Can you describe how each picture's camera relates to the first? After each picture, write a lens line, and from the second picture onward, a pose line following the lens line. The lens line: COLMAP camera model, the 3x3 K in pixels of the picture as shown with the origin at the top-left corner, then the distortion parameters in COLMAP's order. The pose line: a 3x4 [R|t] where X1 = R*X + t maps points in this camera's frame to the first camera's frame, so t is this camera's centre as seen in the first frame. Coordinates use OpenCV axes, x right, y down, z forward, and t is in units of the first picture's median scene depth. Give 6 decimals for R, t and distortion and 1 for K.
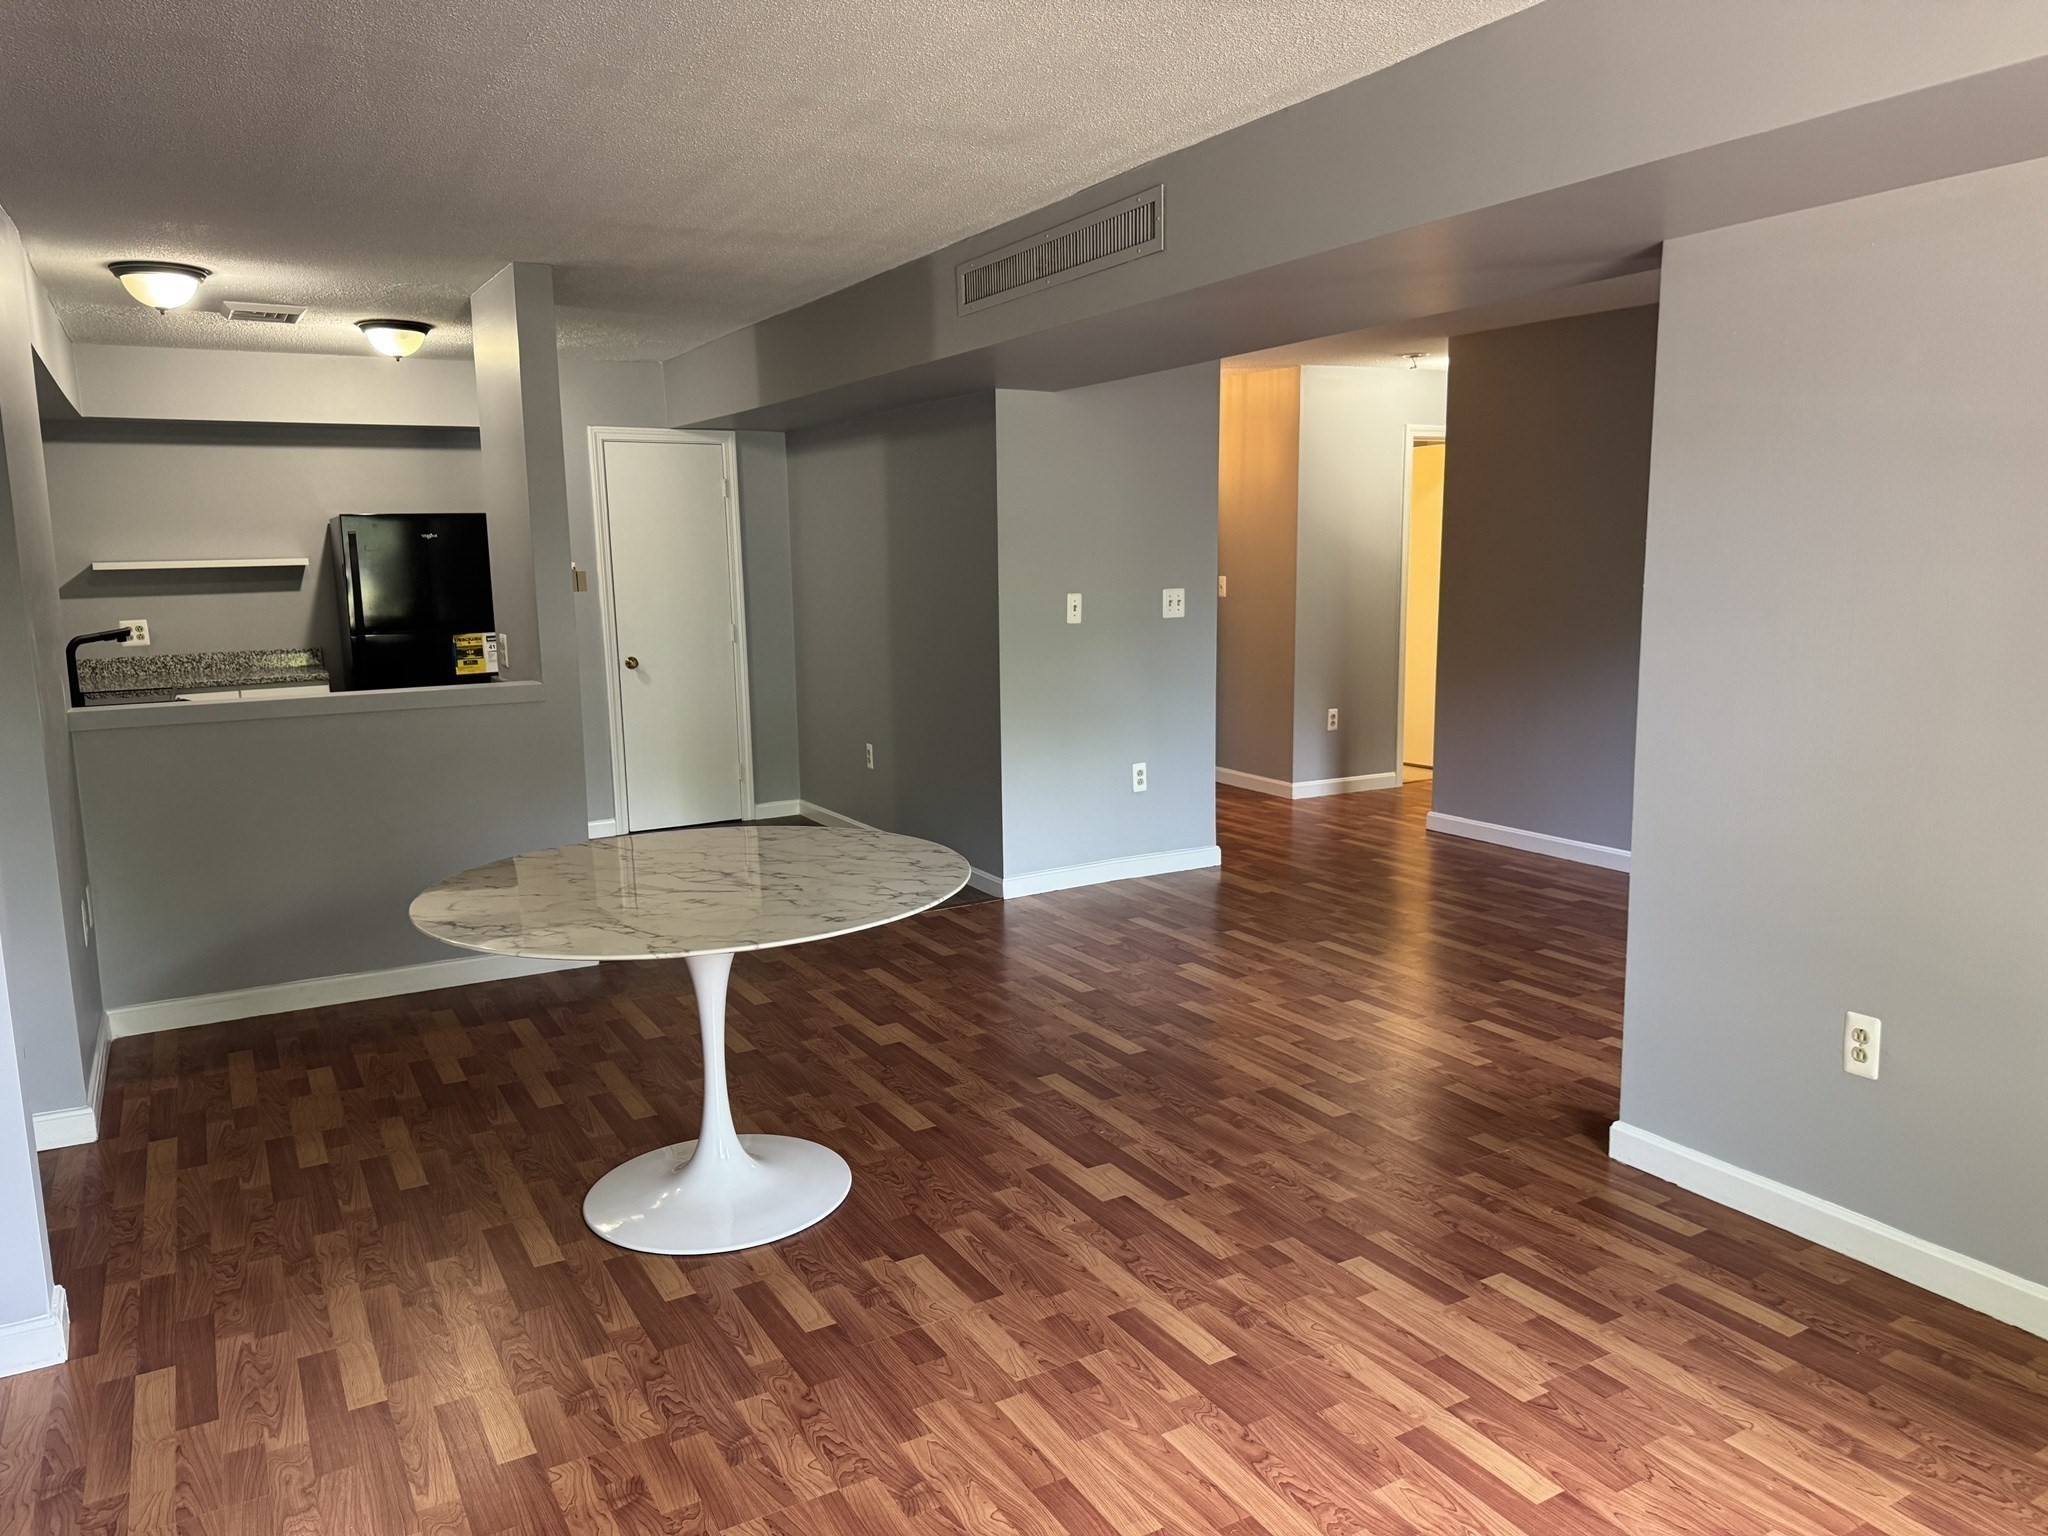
lens RADIAL K [[1420.8, 0, 1026.5], [0, 1420.8, 815.0], [0, 0, 1]] dist [-0.002590, -0.000885]
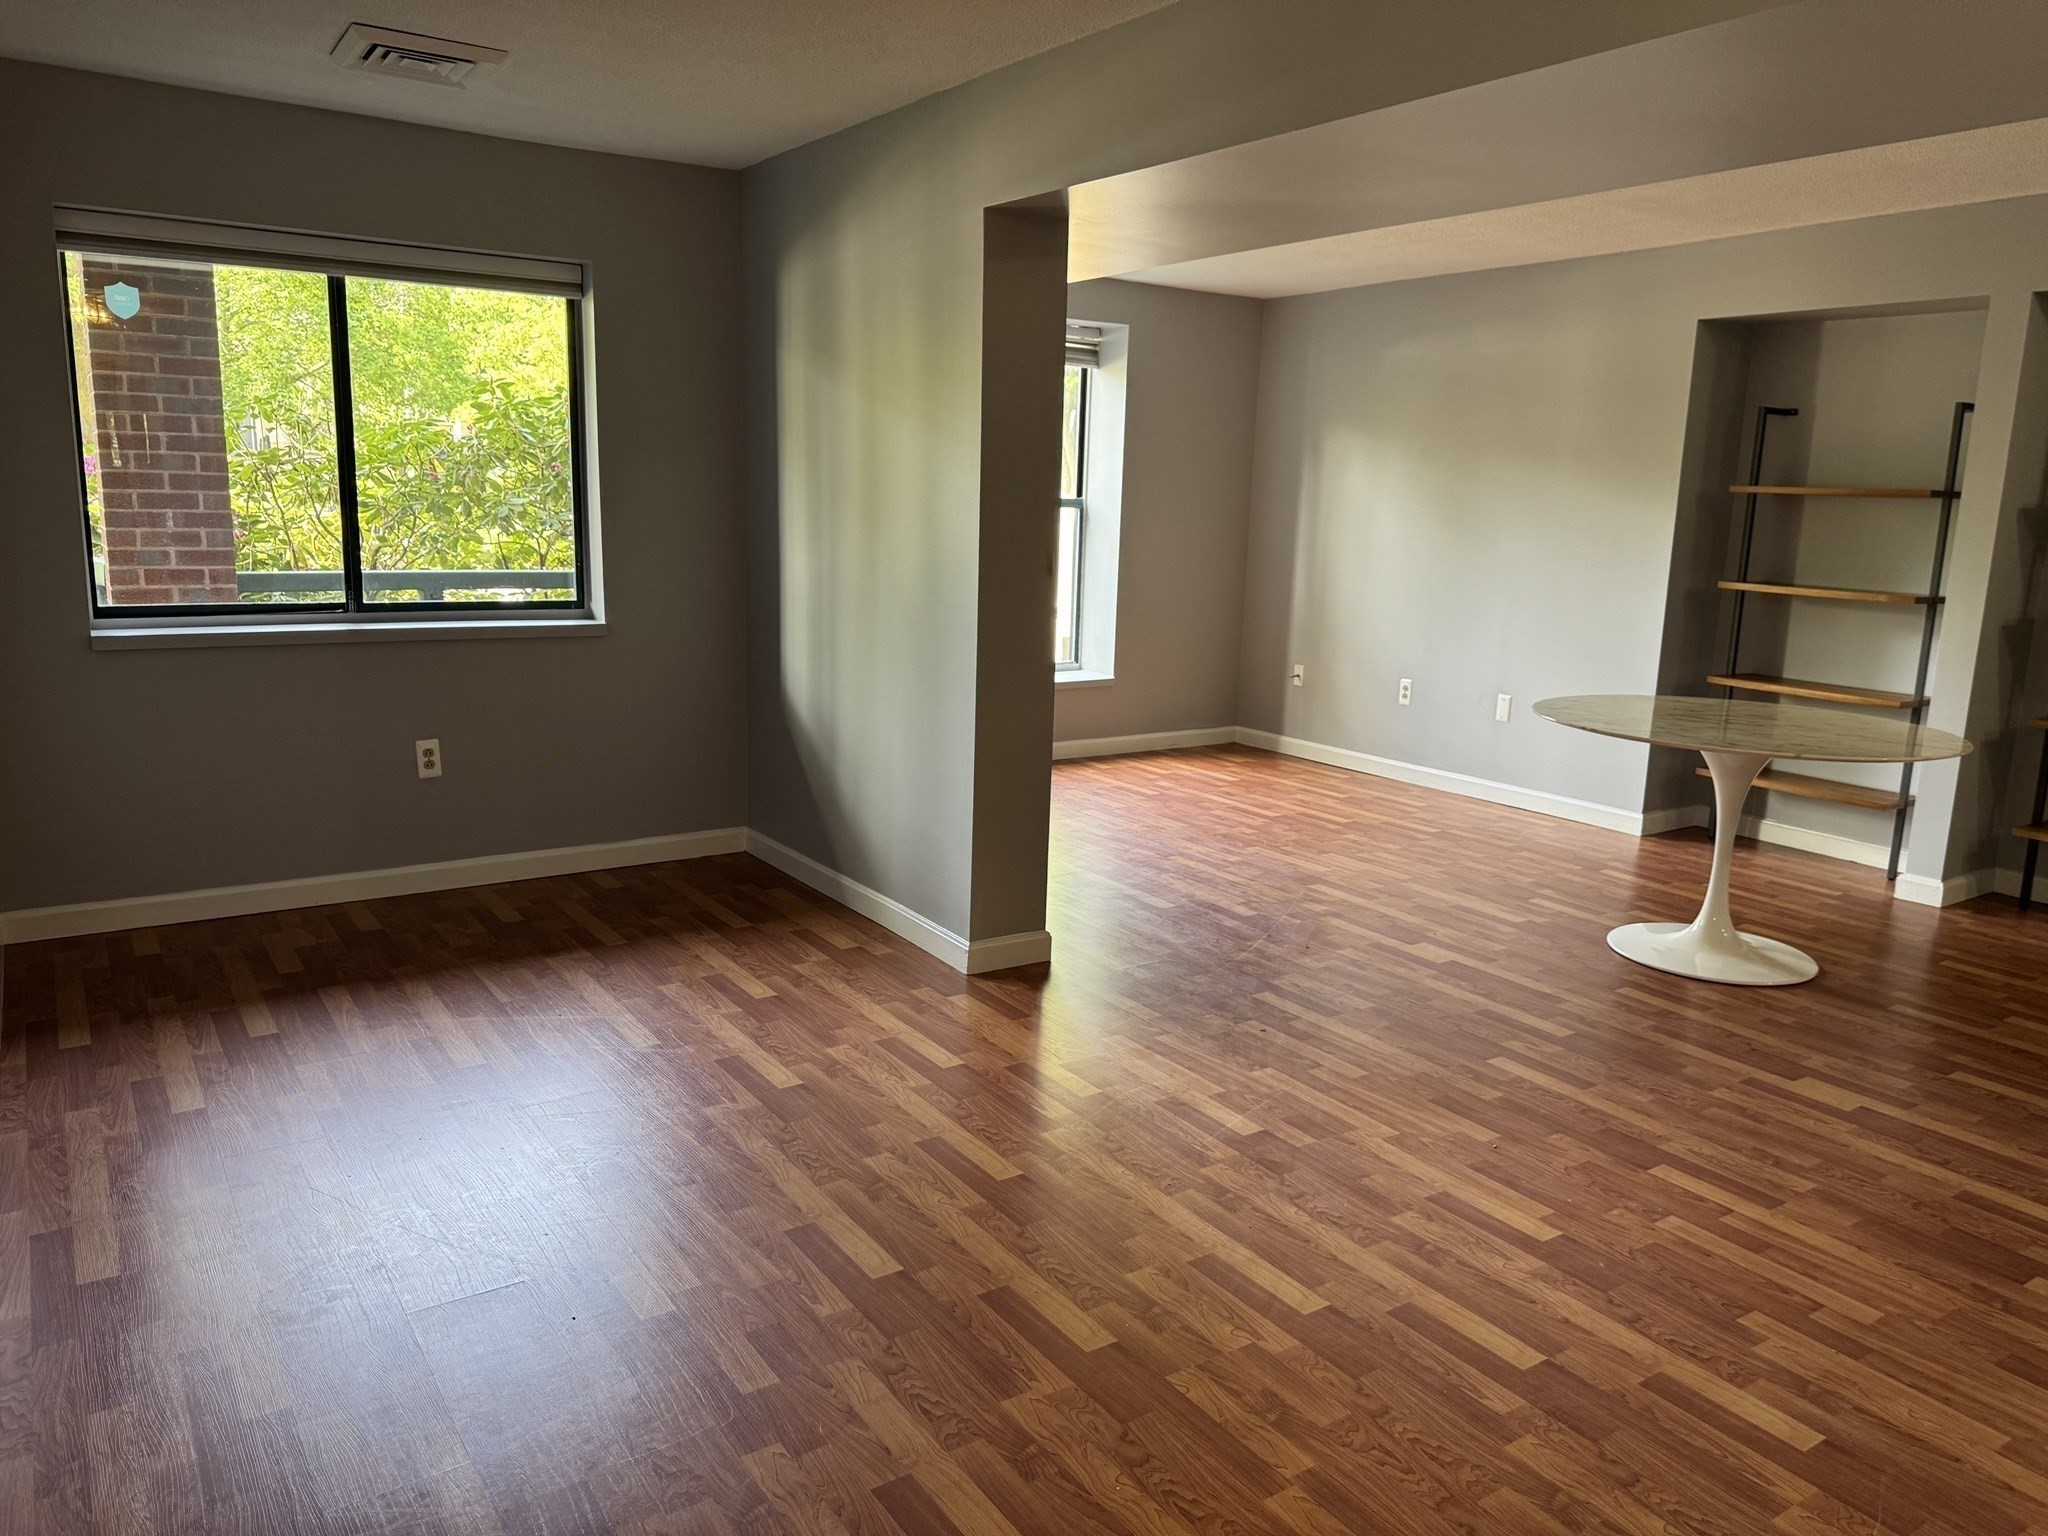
lens RADIAL K [[1427.7, 0, 1024.0], [0, 1427.7, 768.0], [0, 0, 1]] dist [0.071699, -0.107060]
pose [[-0.997641, 0.003488, -0.068555, 0.517173], [-0.022375, 0.927637, 0.372813, -0.389015], [0.064894, 0.373468, -0.925371, 2.103569]]
